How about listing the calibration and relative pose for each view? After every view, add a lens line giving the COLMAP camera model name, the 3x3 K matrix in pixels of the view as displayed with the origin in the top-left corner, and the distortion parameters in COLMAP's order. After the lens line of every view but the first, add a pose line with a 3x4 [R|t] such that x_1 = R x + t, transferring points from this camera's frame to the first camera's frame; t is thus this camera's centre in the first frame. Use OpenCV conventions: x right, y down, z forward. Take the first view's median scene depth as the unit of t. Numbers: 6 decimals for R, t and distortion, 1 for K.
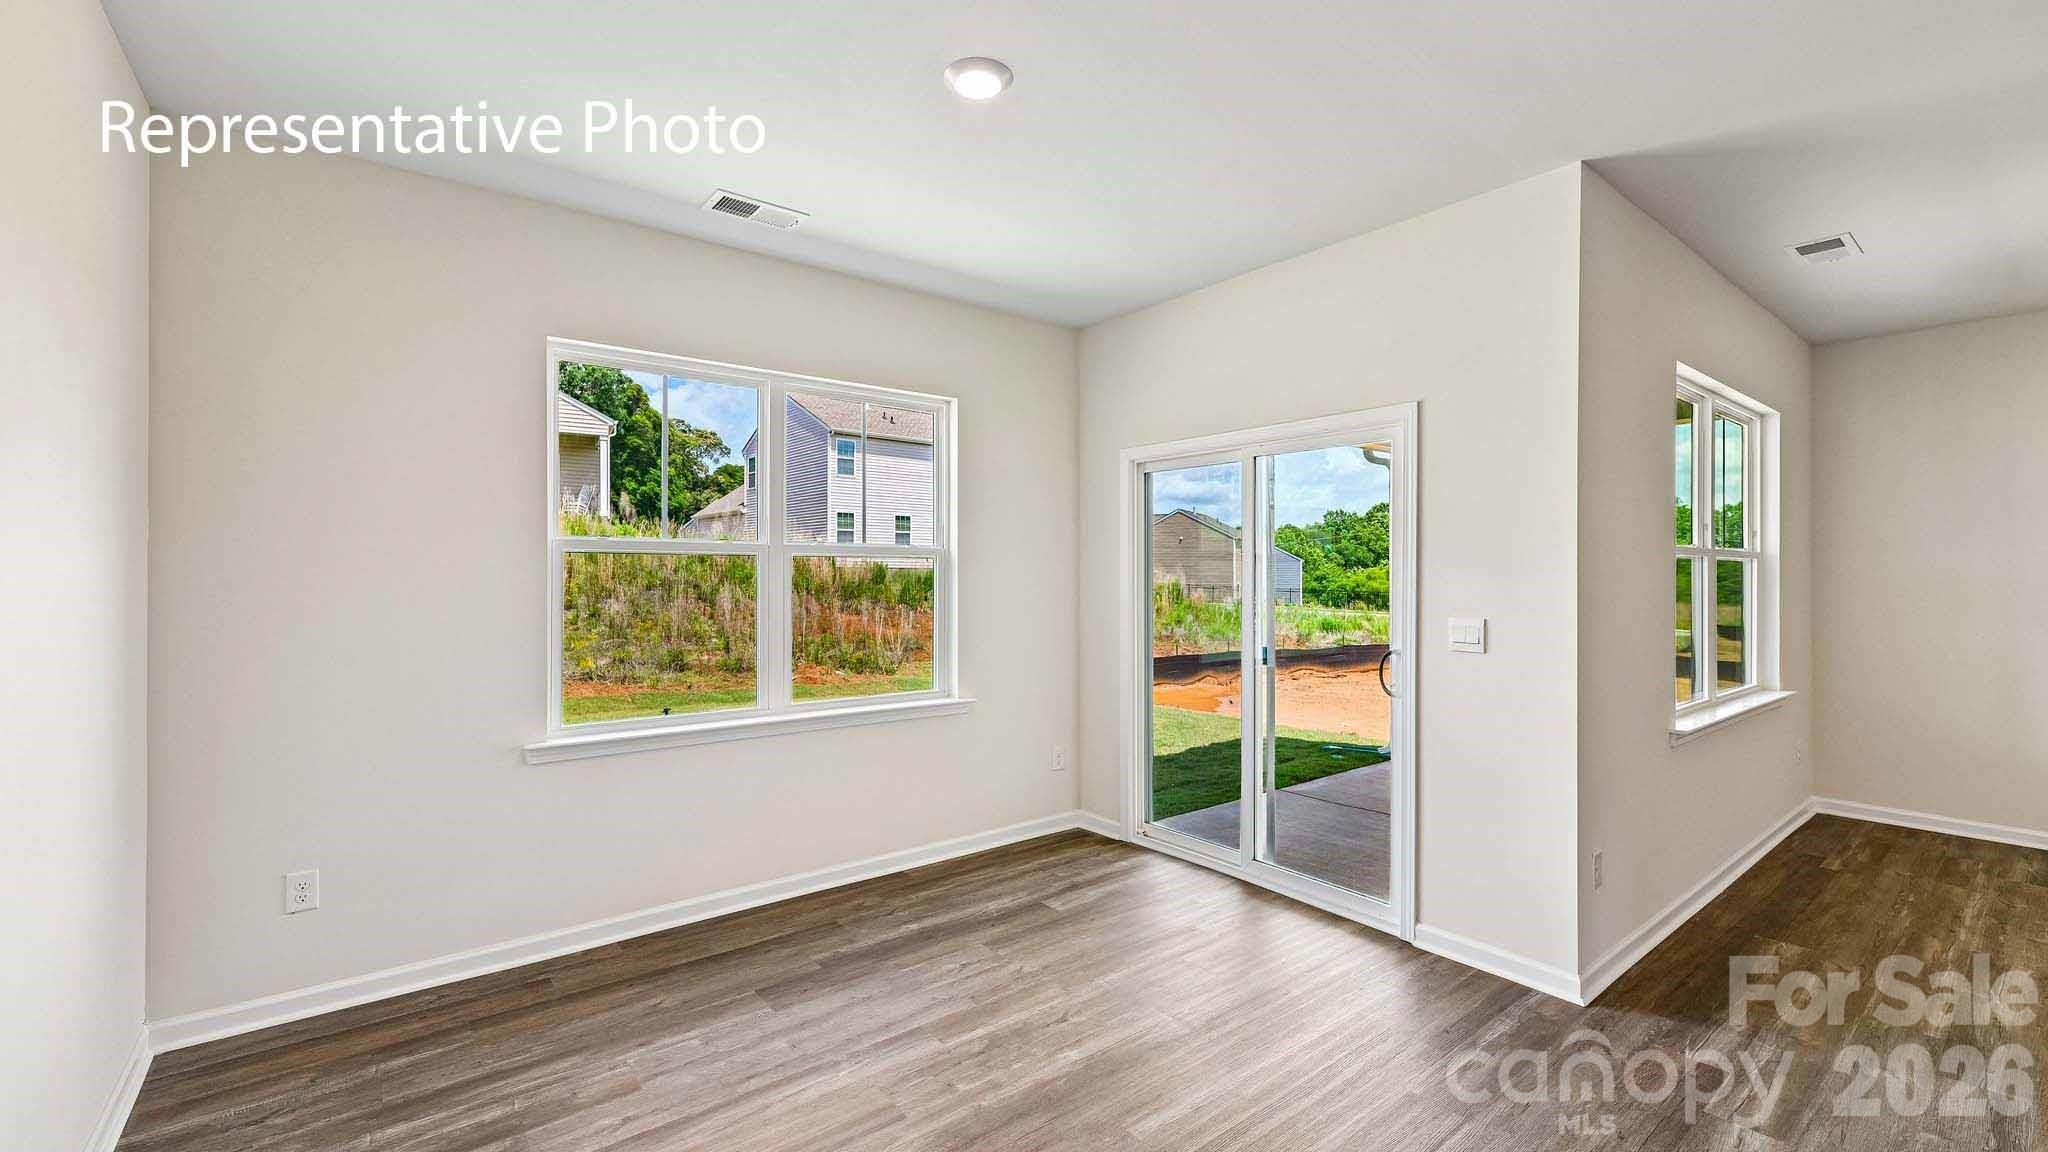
lens RADIAL K [[845.7, 0, 1021.6], [0, 845.7, 570.7], [0, 0, 1]] dist [-0.000378, -0.000205]
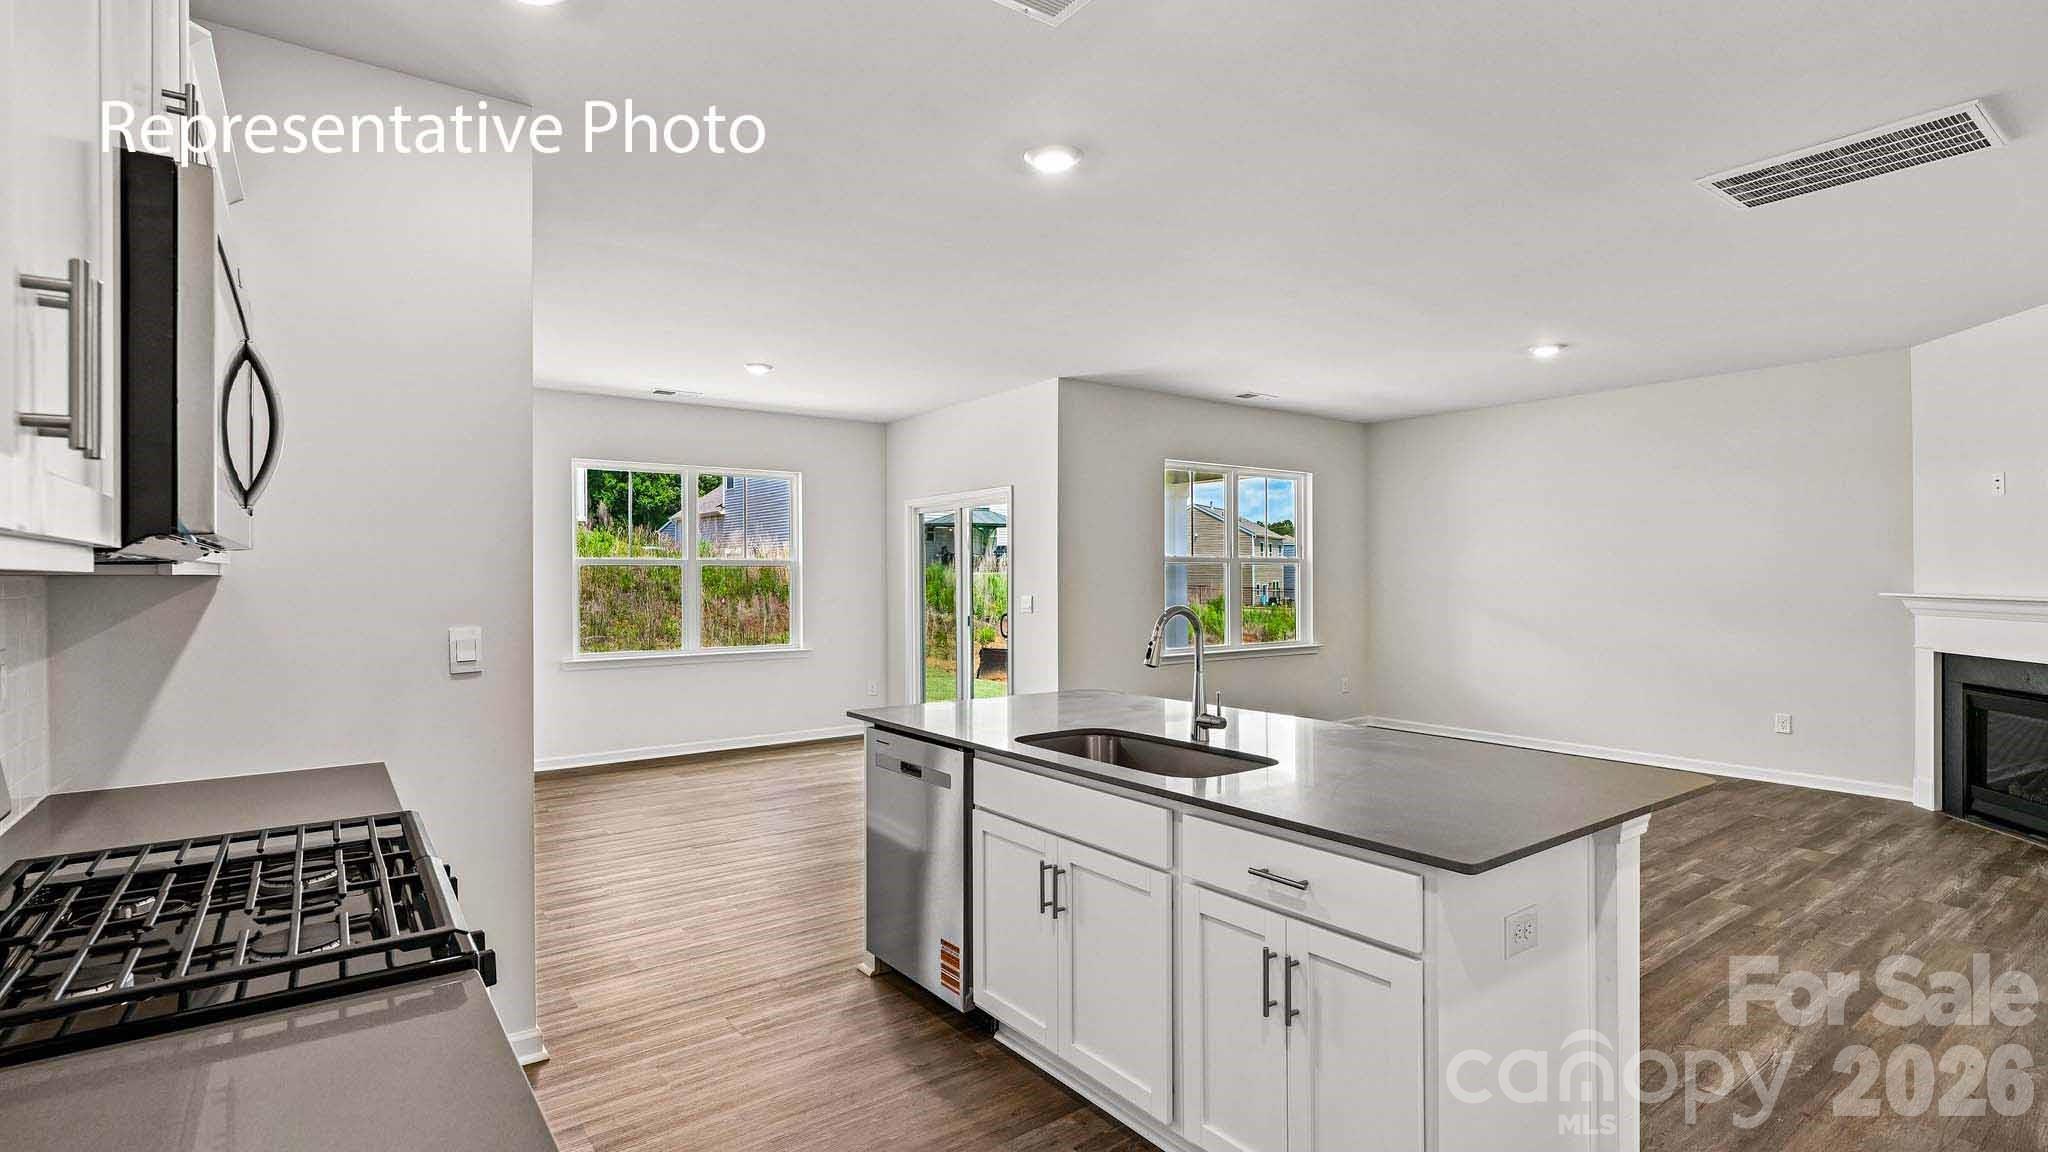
lens RADIAL K [[961.4, 0, 1019.9], [0, 961.4, 573.4], [0, 0, 1]] dist [0.003644, -0.002054]
pose [[0.999622, -0.006466, -0.026737, 0.461714], [0.006500, 0.999978, 0.001210, -0.000348], [0.026729, -0.001383, 0.999642, -1.028156]]
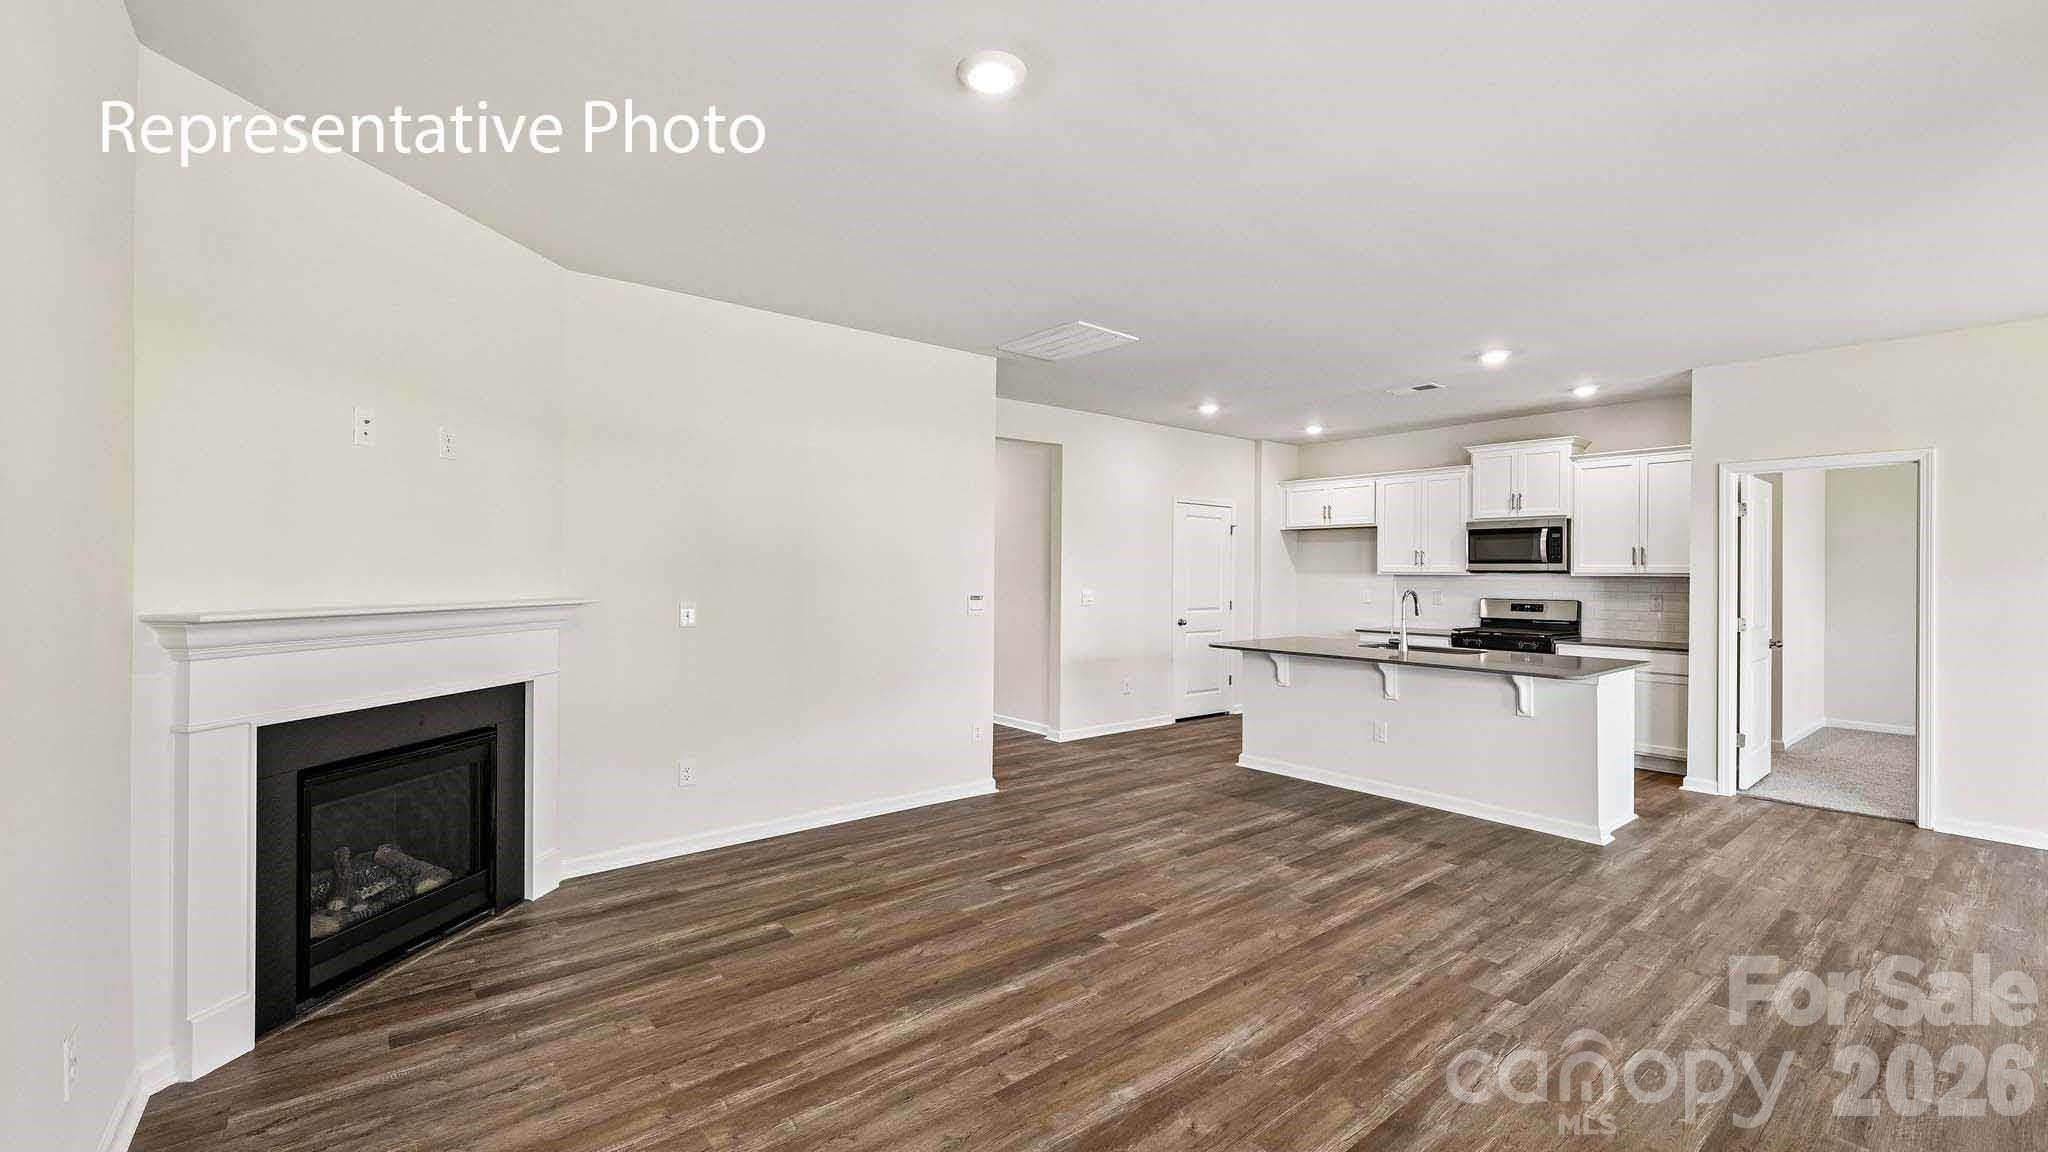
lens RADIAL K [[845.7, 0, 1024.4], [0, 845.7, 573.0], [0, 0, 1]] dist [-0.000378, -0.000205]
pose [[-0.999791, -0.009964, -0.017857, 1.246495], [-0.009917, 0.999947, -0.002708, 0.008199], [0.017883, -0.002531, -0.999837, 1.136540]]
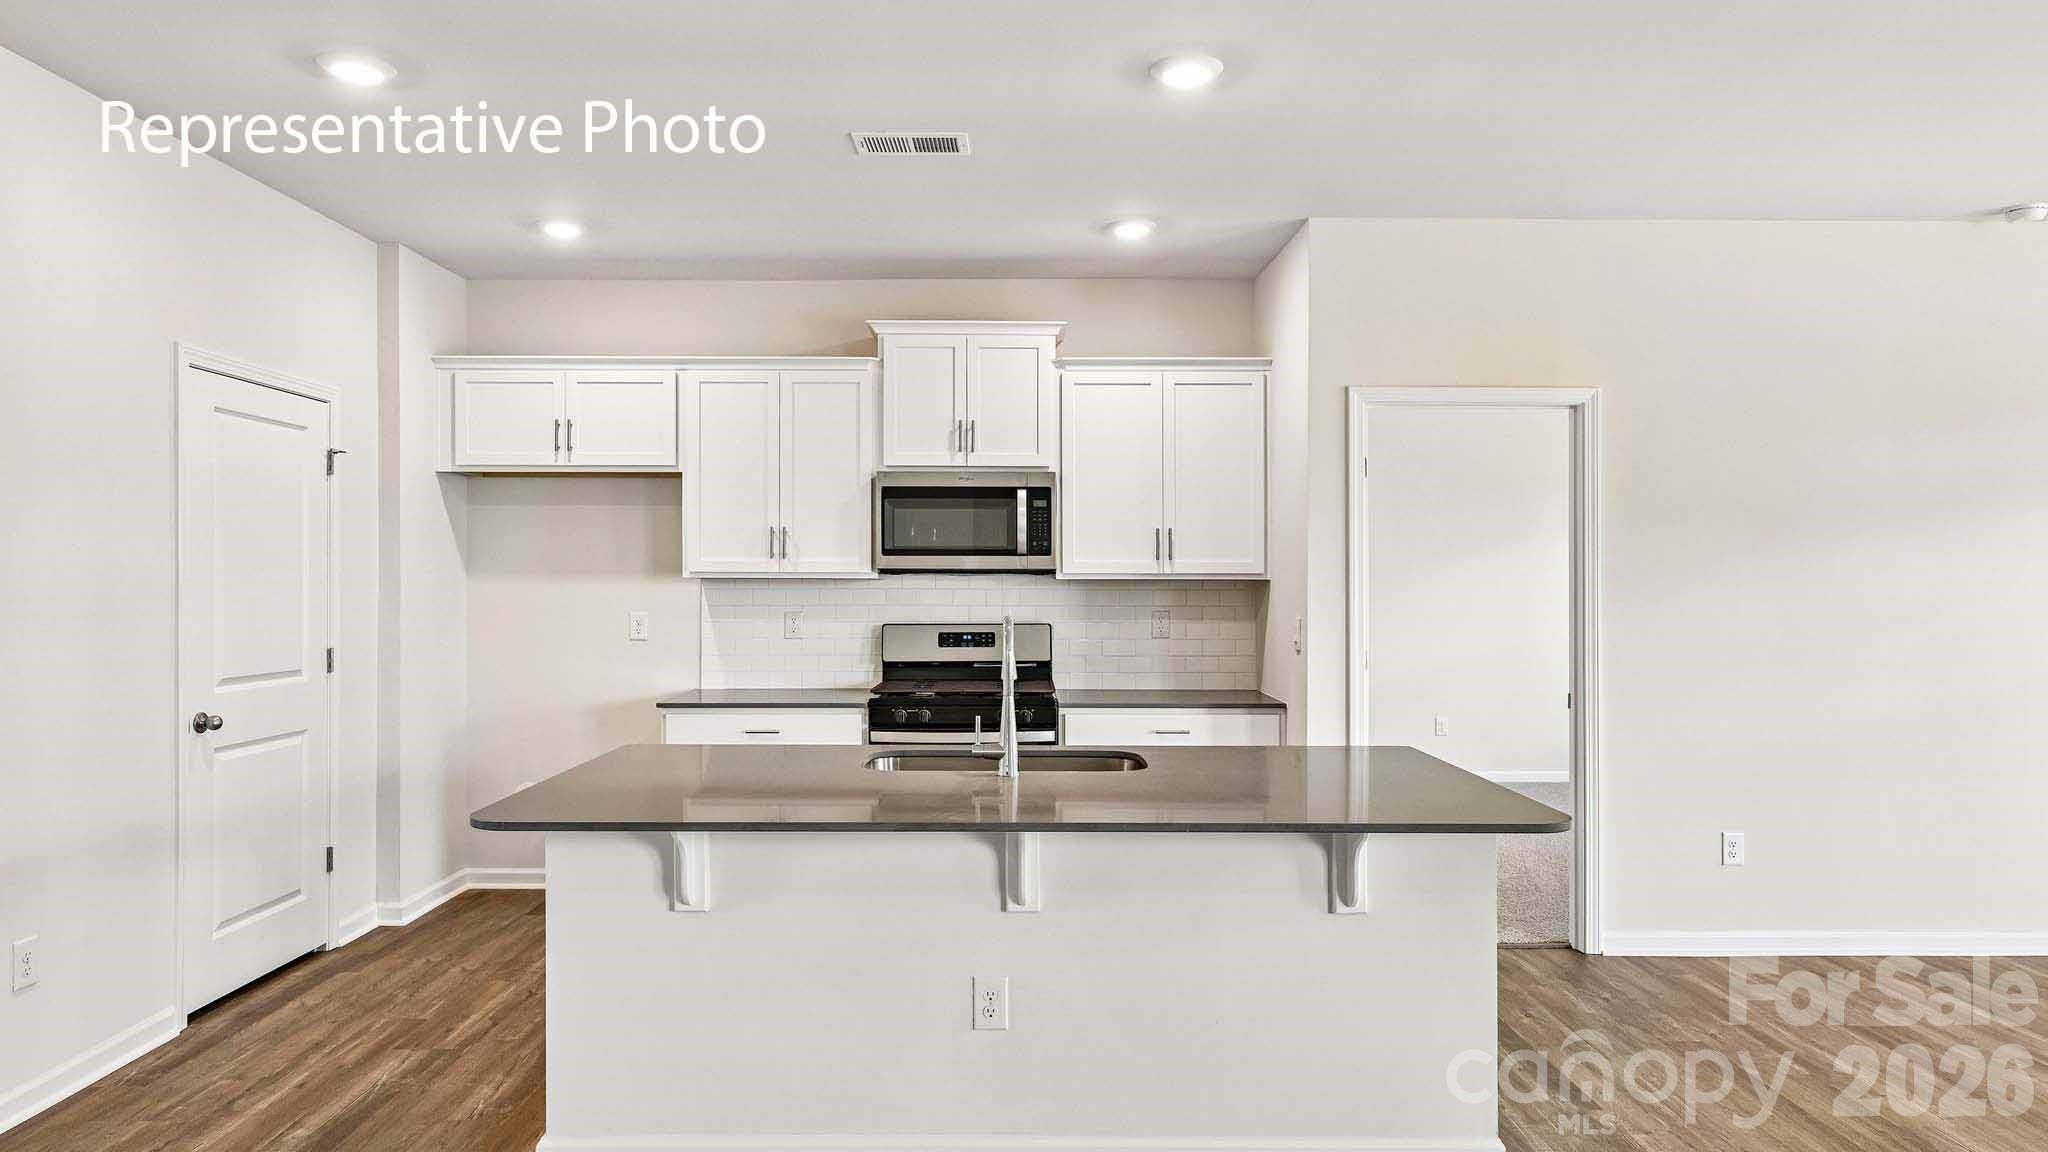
lens RADIAL K [[1262.9, 0, 1023.4], [0, 1262.9, 565.4], [0, 0, 1]] dist [-0.001206, 0.001657]
pose [[-0.611995, -0.013449, -0.790748, 1.228743], [-0.002698, 0.999885, -0.014919, 0.004116], [0.790857, -0.006997, -0.611961, 0.237932]]
